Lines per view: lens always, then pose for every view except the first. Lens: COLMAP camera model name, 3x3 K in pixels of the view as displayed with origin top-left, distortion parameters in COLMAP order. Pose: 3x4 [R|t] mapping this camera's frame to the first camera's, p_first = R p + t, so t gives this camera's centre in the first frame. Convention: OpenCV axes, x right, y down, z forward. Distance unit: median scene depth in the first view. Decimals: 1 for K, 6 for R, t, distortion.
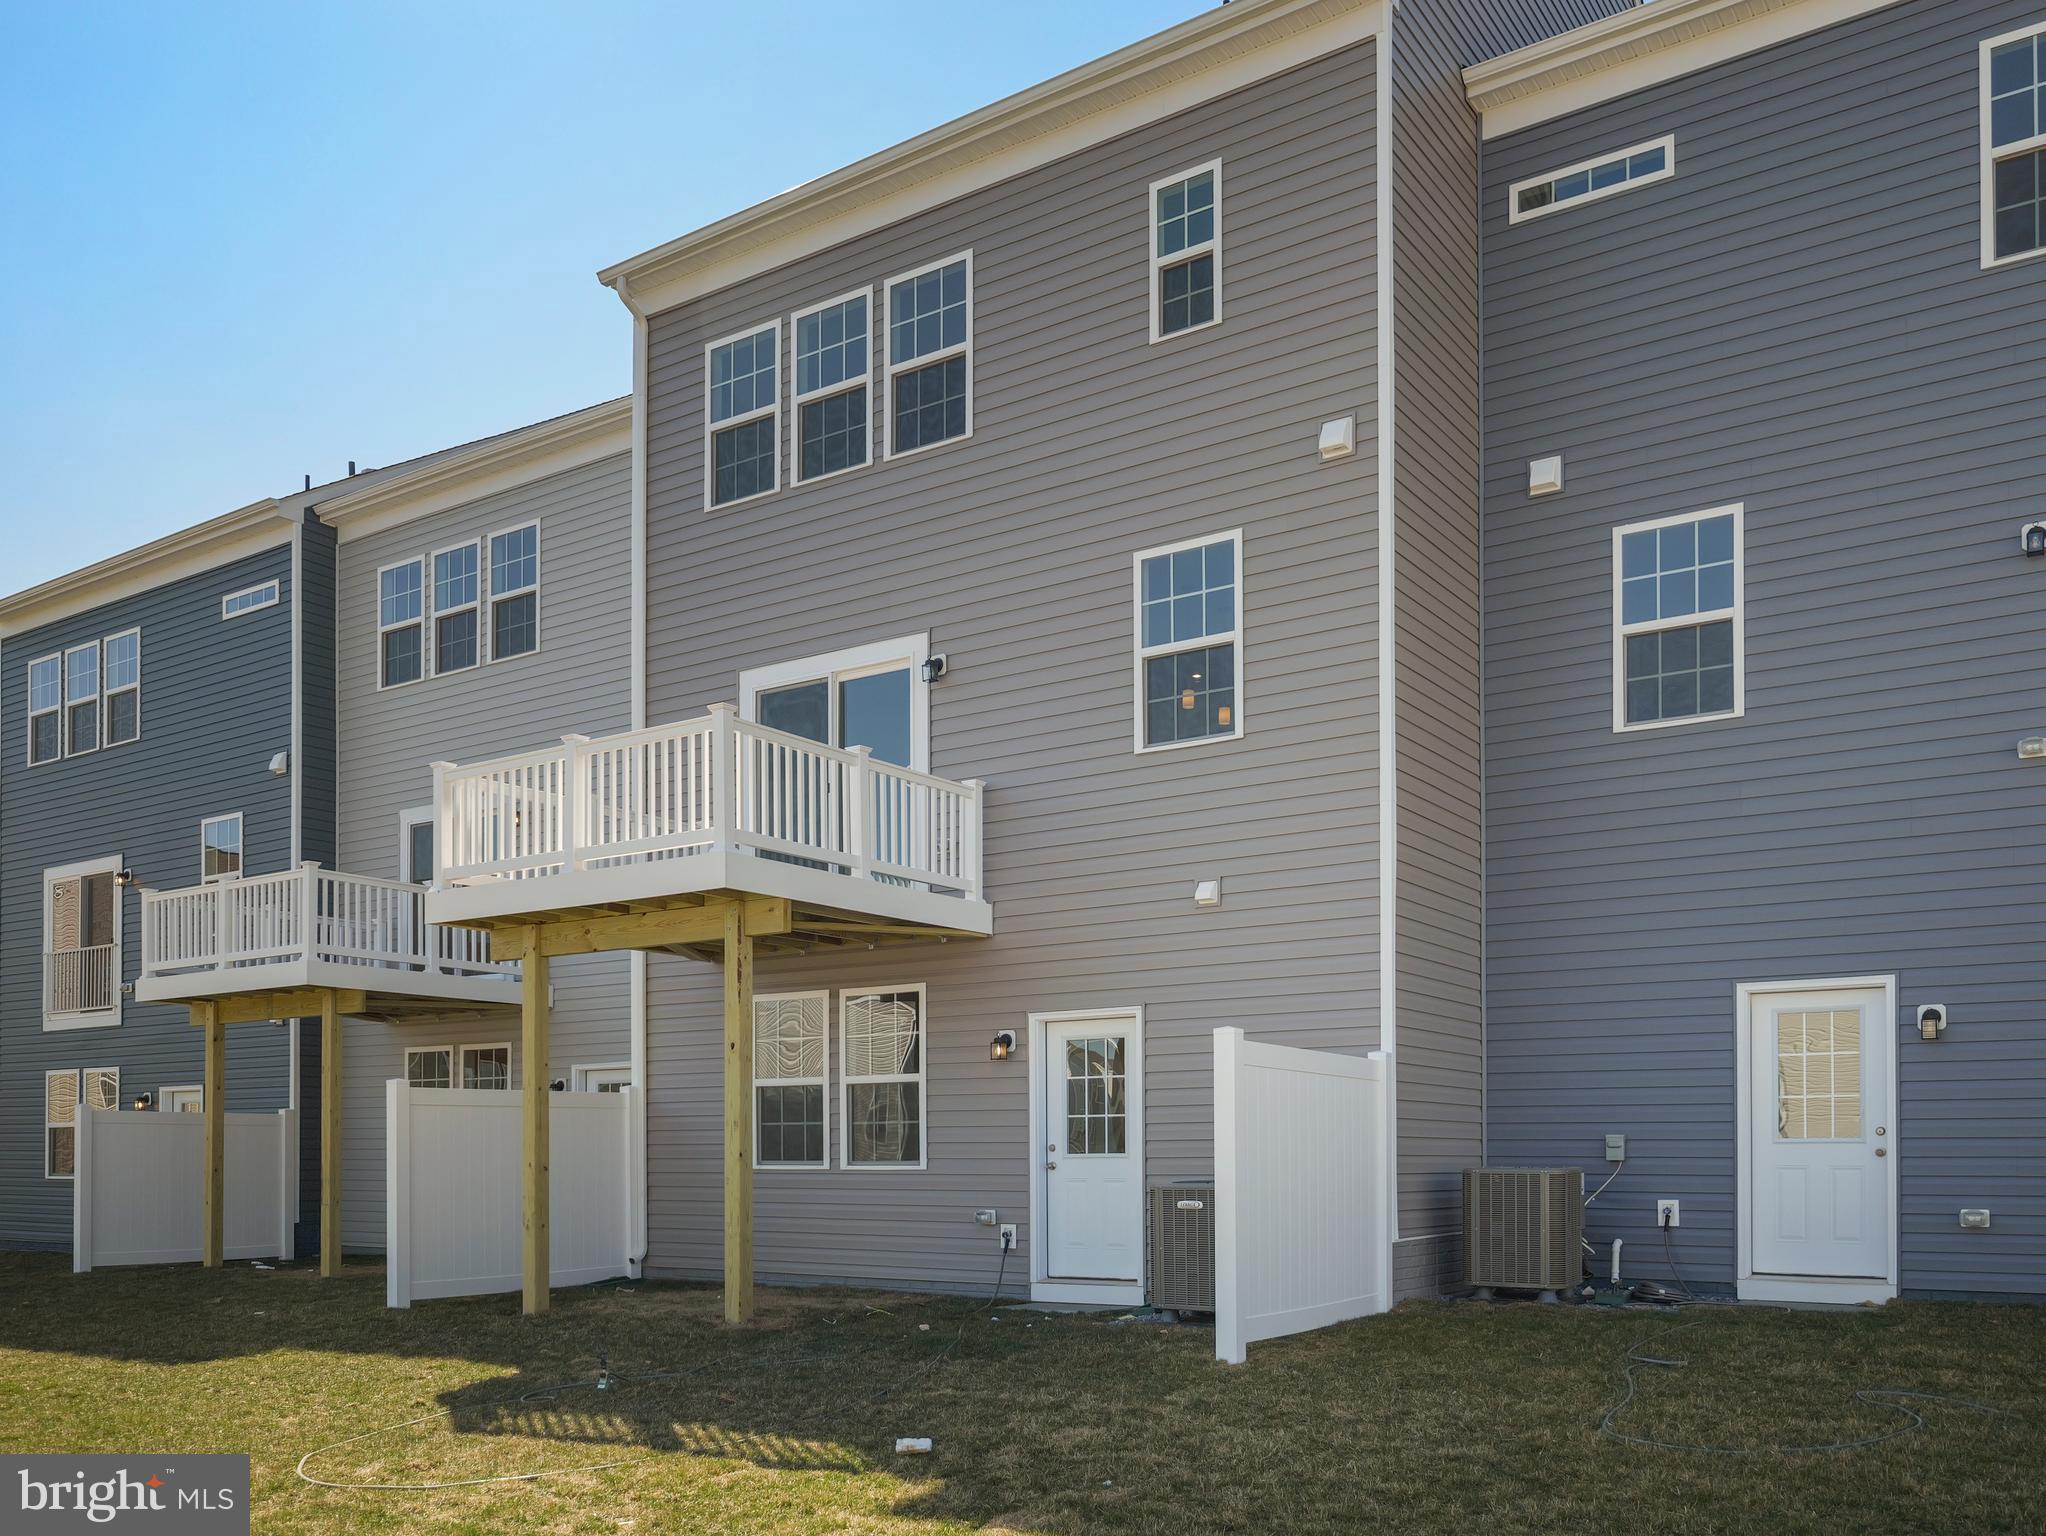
lens RADIAL K [[1693.2, 0, 1023.3], [0, 1693.2, 846.7], [0, 0, 1]] dist [-0.007660, 0.003848]
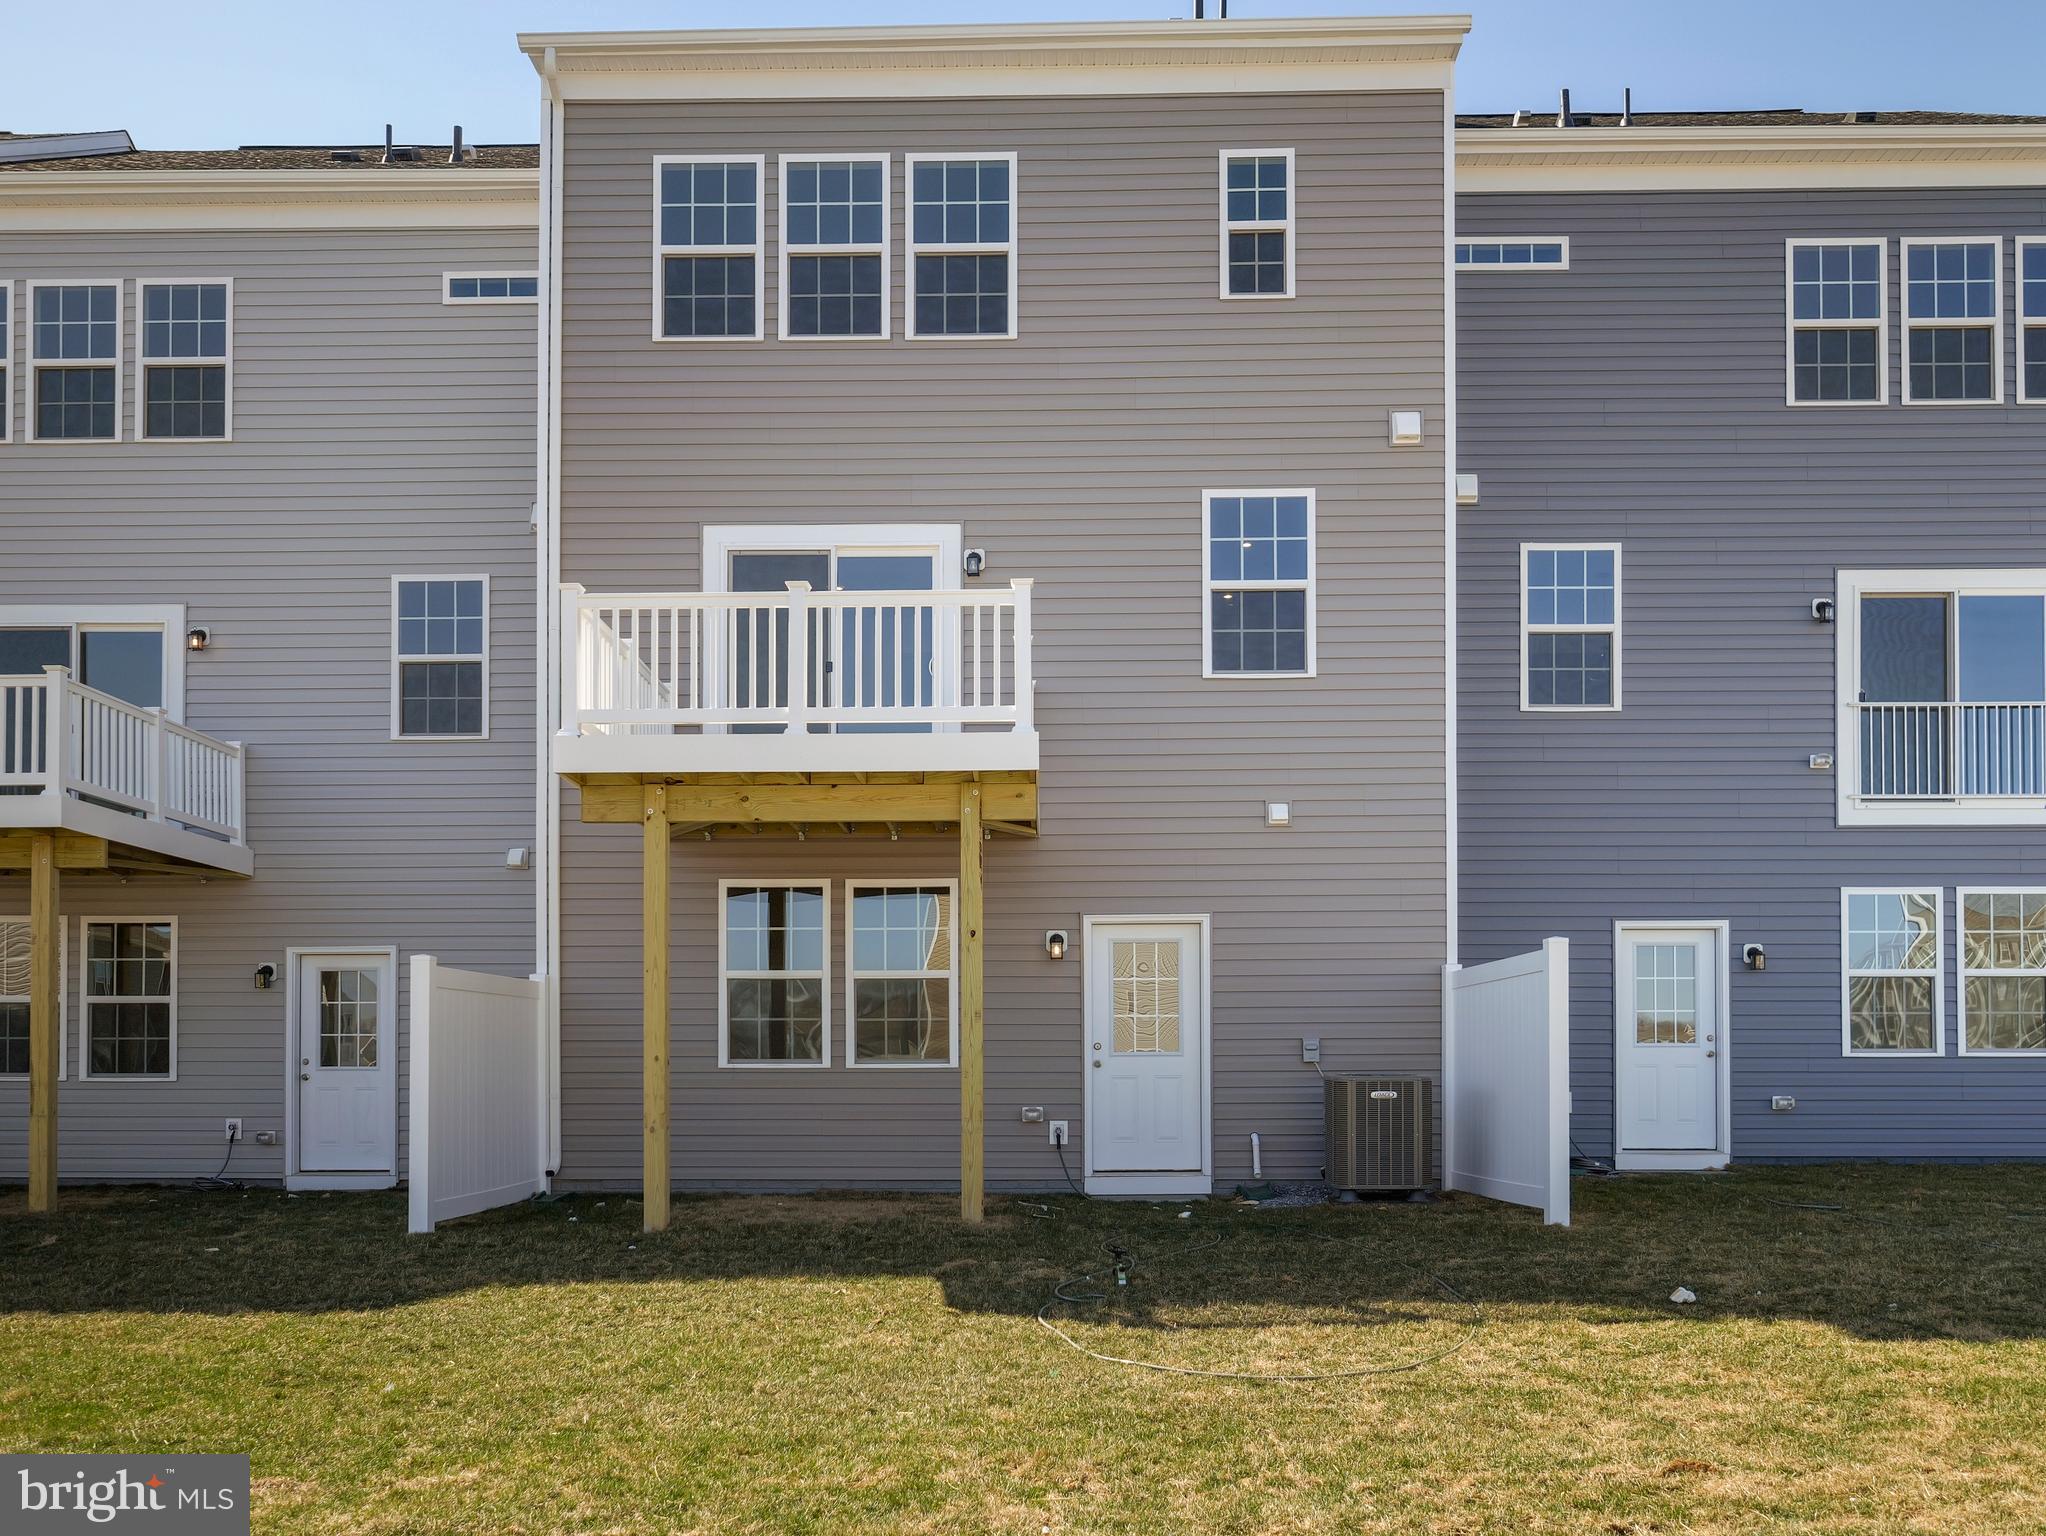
lens RADIAL K [[1671.2, 0, 1023.0], [0, 1671.2, 768.0], [0, 0, 1]] dist [-0.005939, 0.003212]
pose [[0.841795, 0.098537, 0.530727, -0.573605], [-0.097787, 0.994767, -0.029590, 0.043402], [-0.530866, -0.026989, 0.847026, 0.163864]]
